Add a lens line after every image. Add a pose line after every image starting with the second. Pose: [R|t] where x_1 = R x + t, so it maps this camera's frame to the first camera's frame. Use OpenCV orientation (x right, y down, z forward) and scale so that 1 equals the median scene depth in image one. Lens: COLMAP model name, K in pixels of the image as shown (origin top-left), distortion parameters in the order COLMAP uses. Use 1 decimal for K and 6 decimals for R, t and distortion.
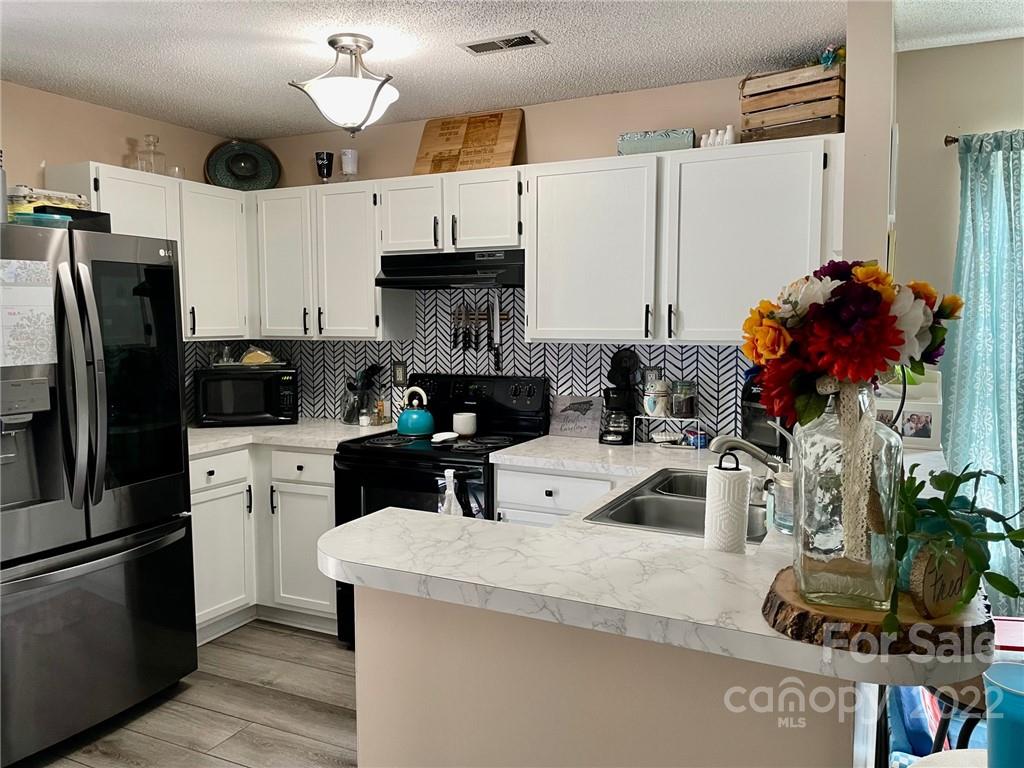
lens RADIAL K [[775.5, 0, 518.6], [0, 775.5, 376.6], [0, 0, 1]] dist [0.048783, -0.057244]
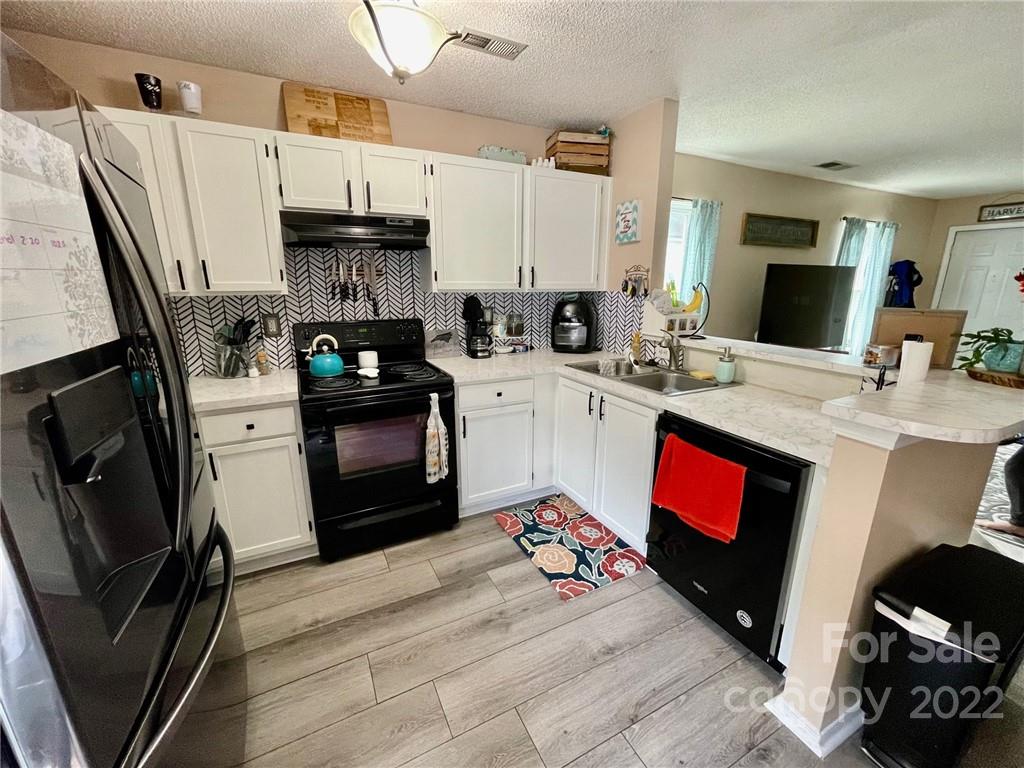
lens RADIAL K [[417.1, 0, 514.5], [0, 417.1, 383.6], [0, 0, 1]] dist [-0.001637, -0.000389]
pose [[0.603262, -0.184774, 0.775843, -0.440426], [0.056693, 0.980266, 0.189378, -0.015737], [-0.795525, -0.070260, 0.601833, 0.385458]]
